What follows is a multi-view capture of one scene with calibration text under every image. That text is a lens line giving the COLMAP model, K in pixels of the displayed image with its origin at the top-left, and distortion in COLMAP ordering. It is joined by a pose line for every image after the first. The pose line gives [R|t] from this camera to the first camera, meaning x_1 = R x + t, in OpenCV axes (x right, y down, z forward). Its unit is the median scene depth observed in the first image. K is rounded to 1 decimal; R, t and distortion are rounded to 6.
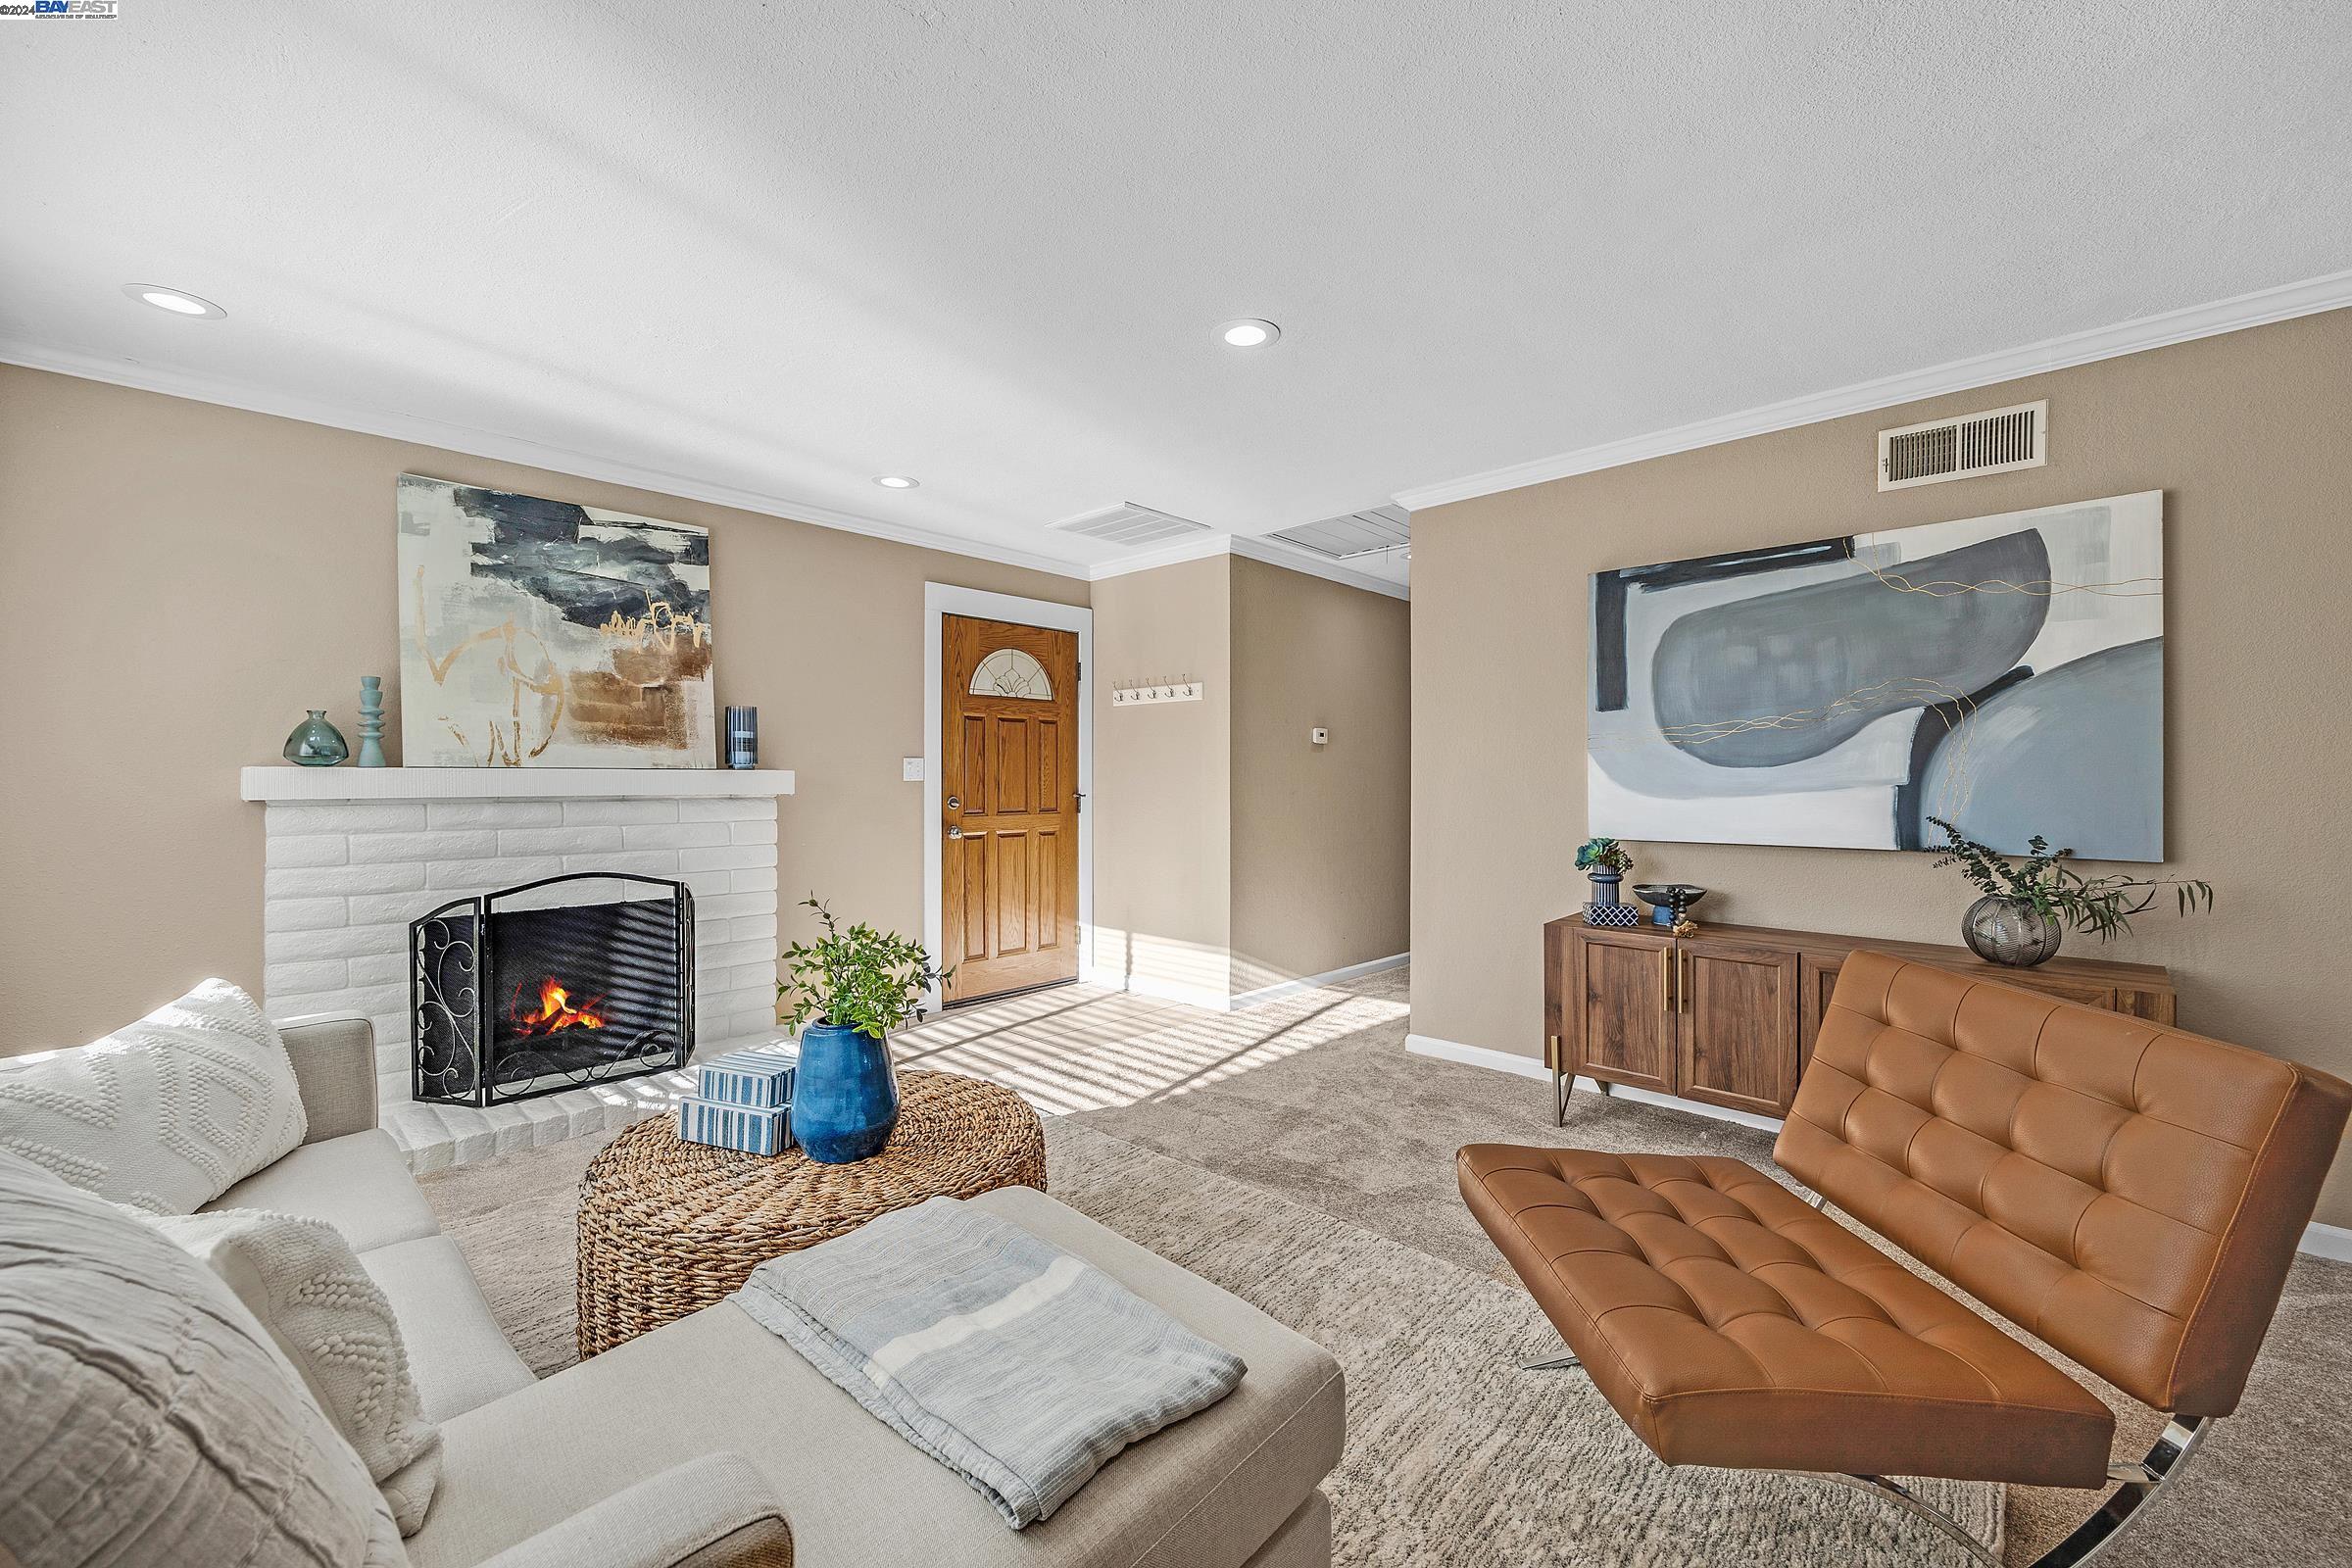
lens RADIAL K [[946.8, 0, 1181.3], [0, 946.8, 782.6], [0, 0, 1]] dist [-0.000501, 0.000143]
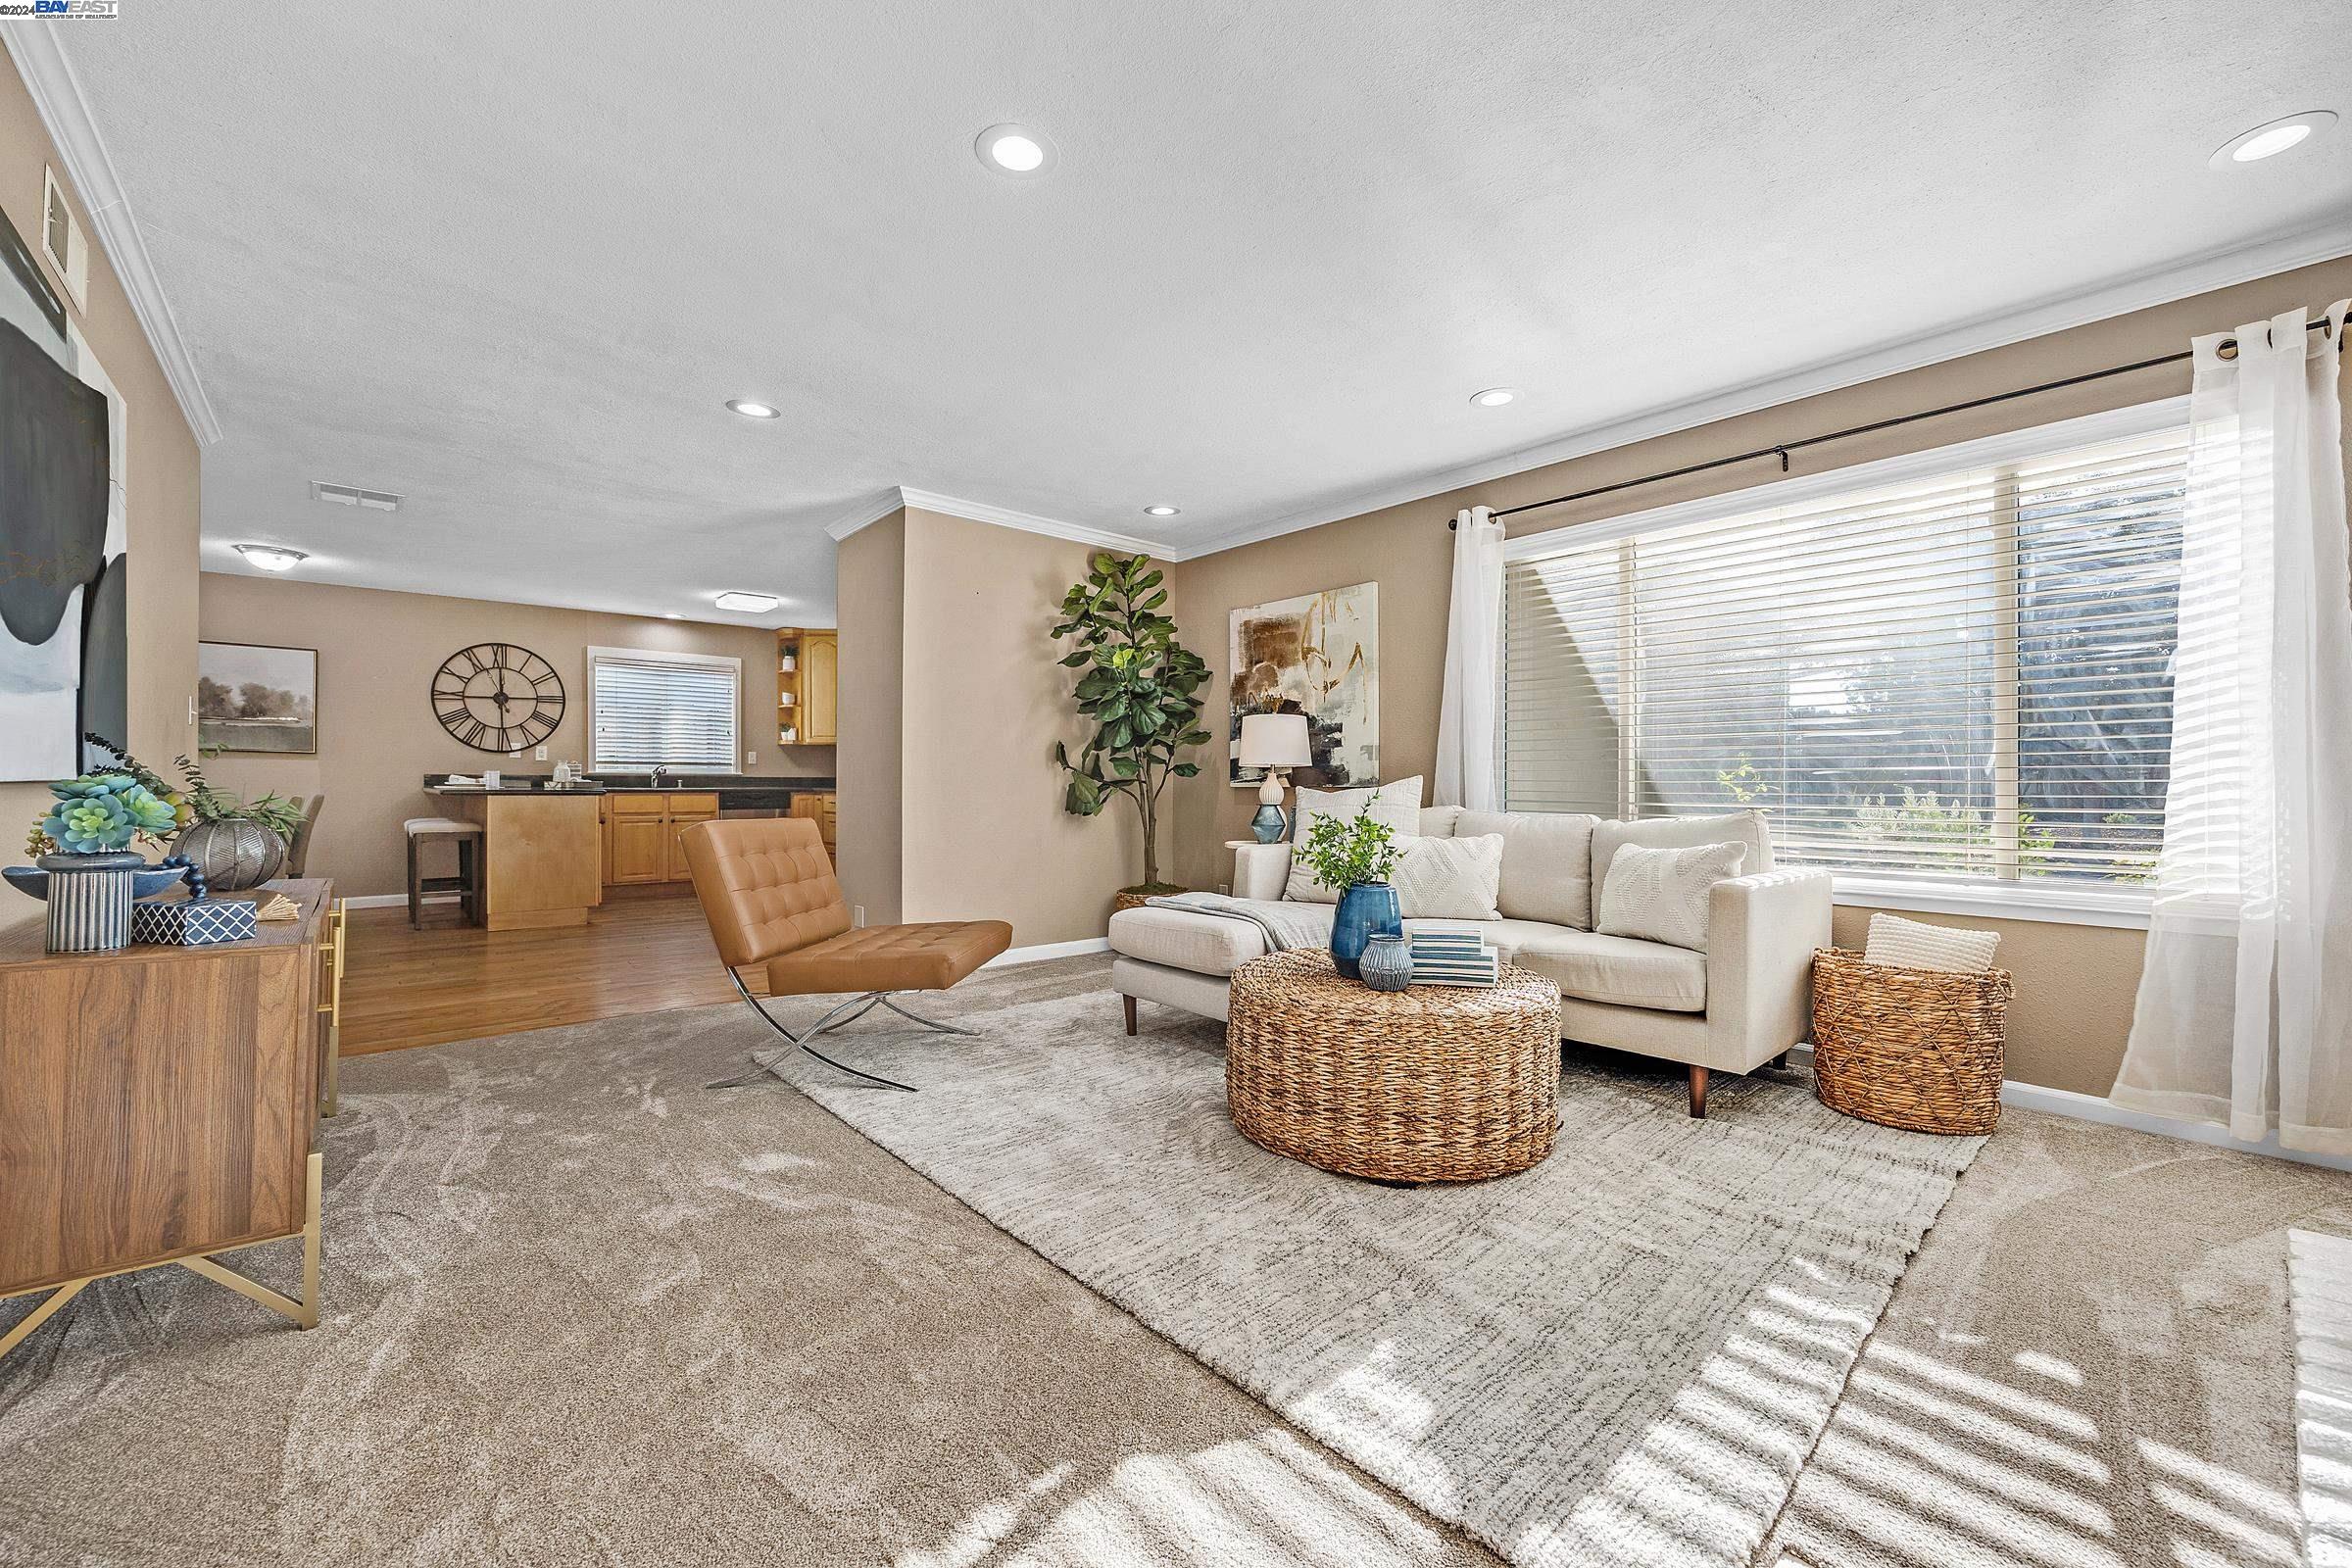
lens RADIAL K [[946.8, 0, 1175.5], [0, 946.8, 768.6], [0, 0, 1]] dist [-0.000501, 0.000143]
pose [[-0.997177, 0.001670, 0.075070, -0.098750], [0.001783, 0.999997, 0.001443, 0.036219], [-0.075067, 0.001573, -0.997177, 1.265845]]
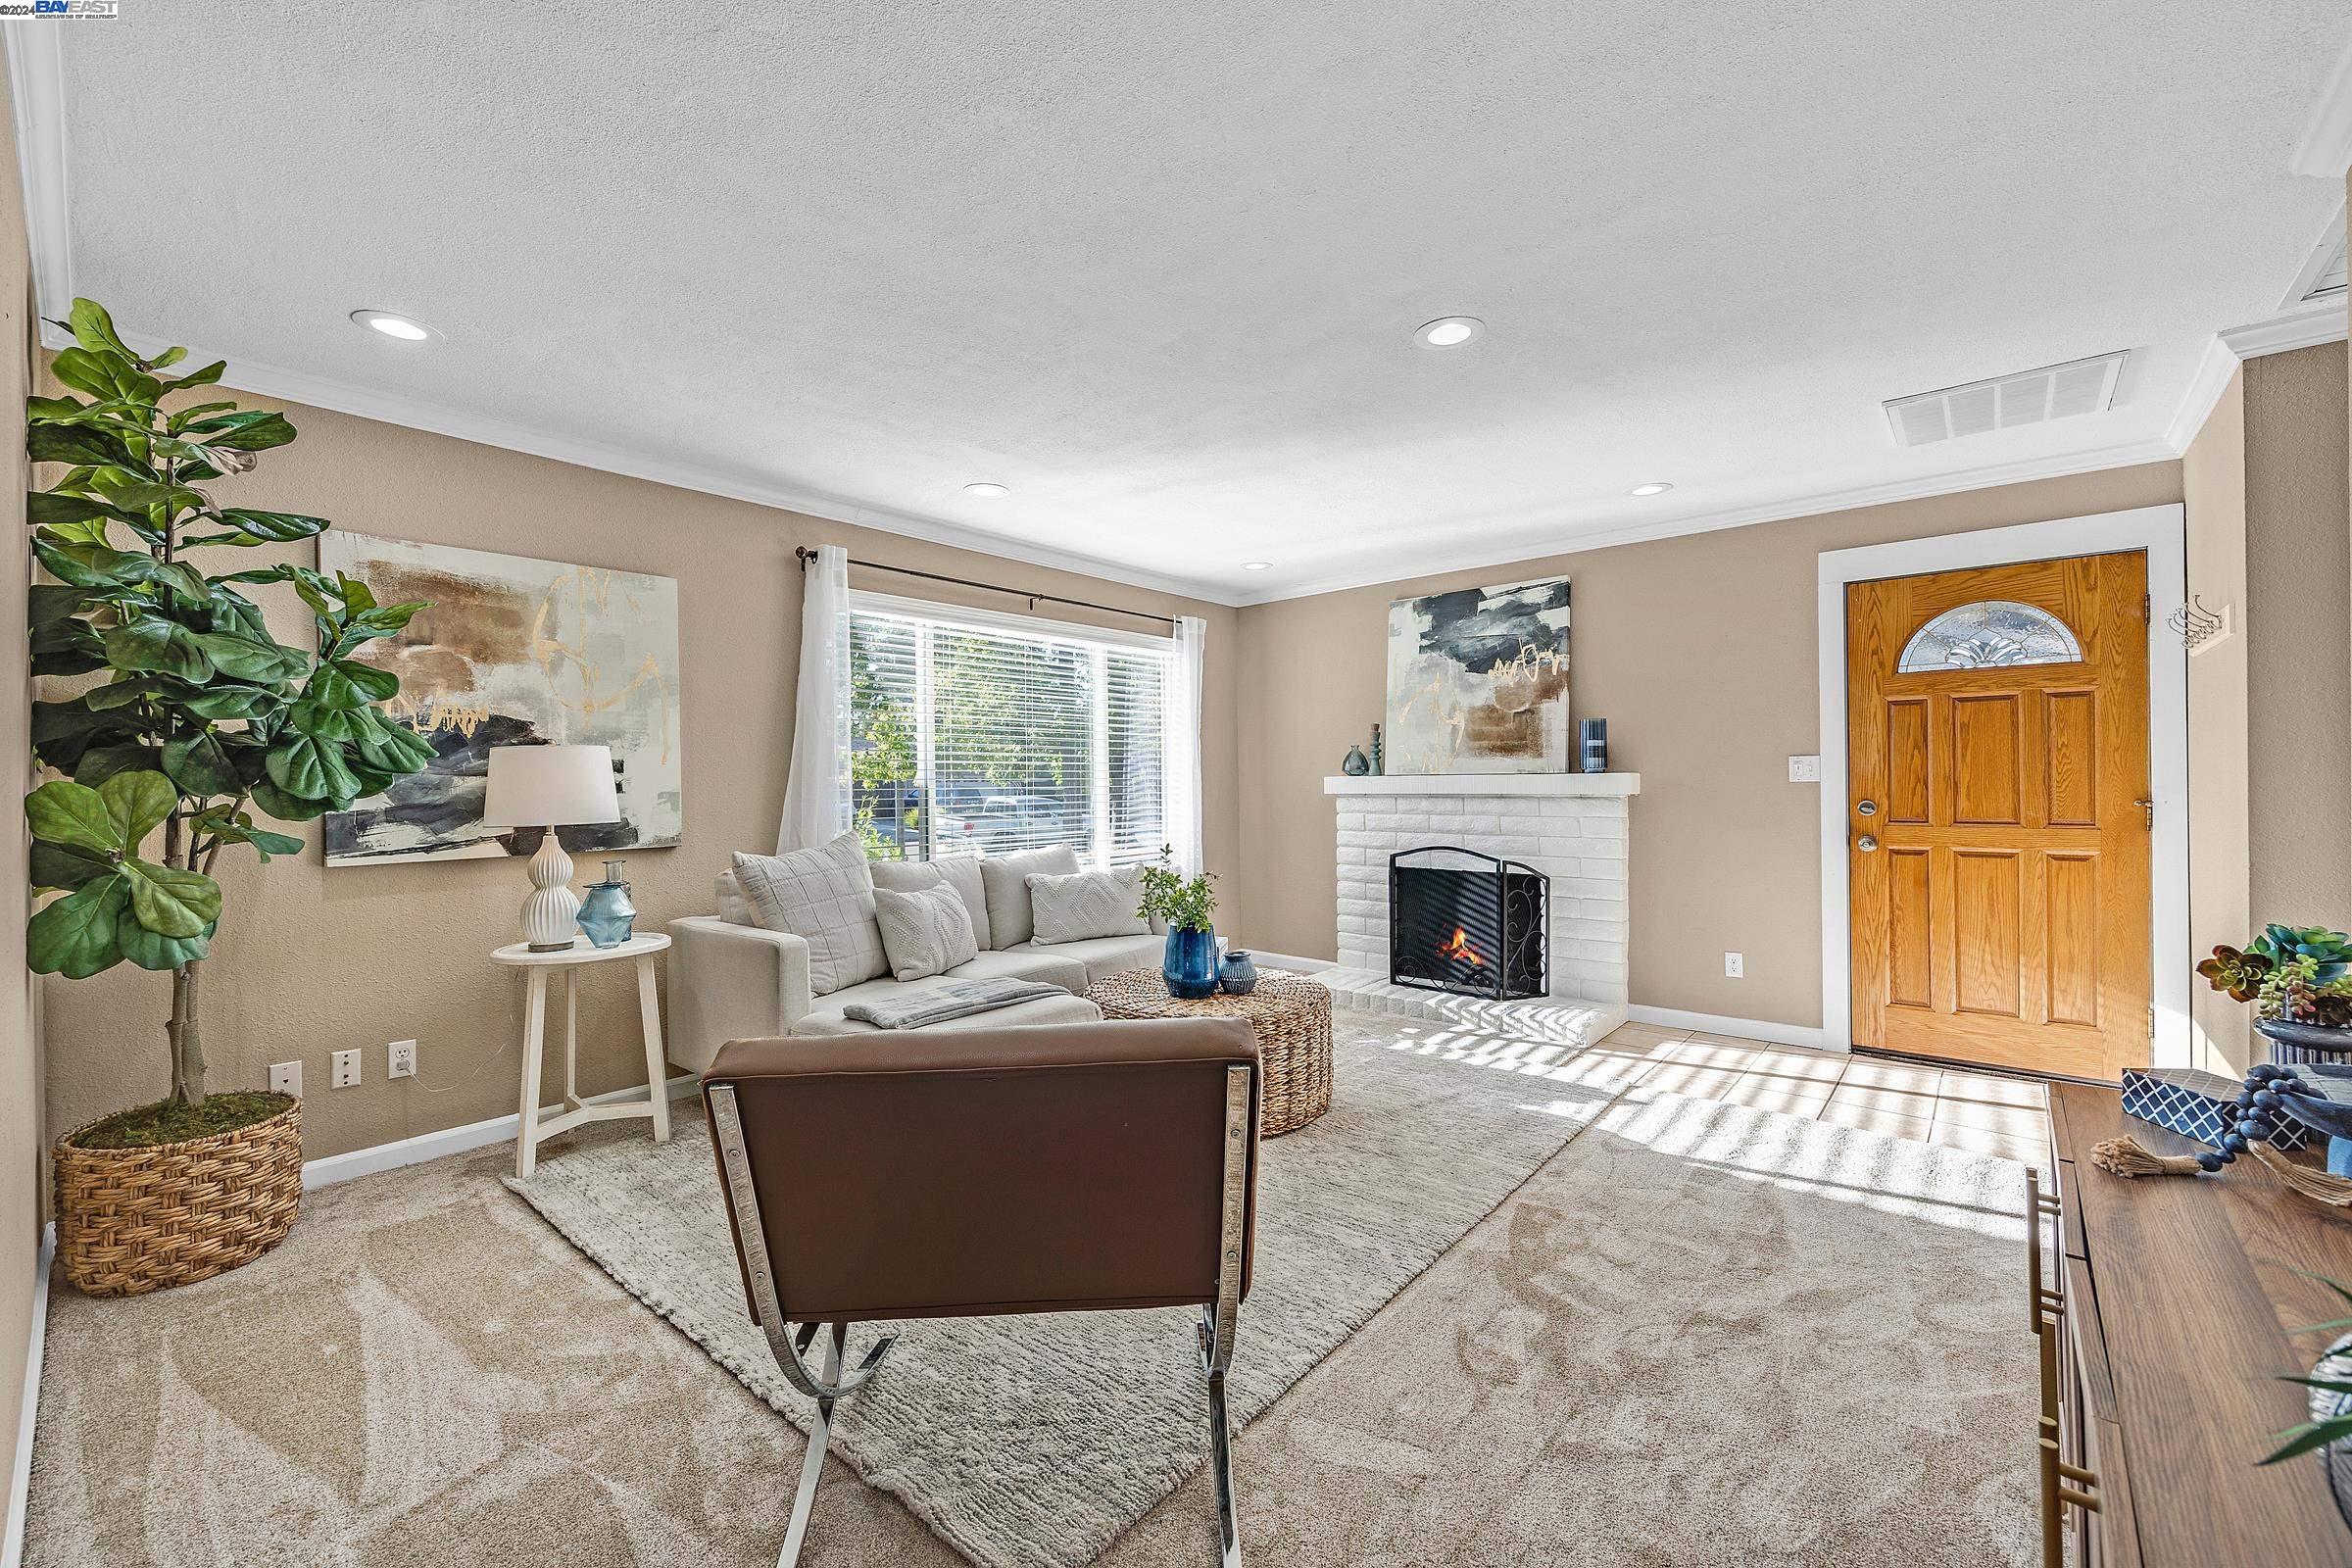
lens RADIAL K [[946.8, 0, 1186.5], [0, 946.8, 782.4], [0, 0, 1]] dist [-0.000501, 0.000143]
pose [[0.051482, -0.004282, -0.998665, 0.712871], [0.000707, 0.999991, -0.004251, 0.002527], [0.998674, -0.000487, 0.051484, 0.464489]]
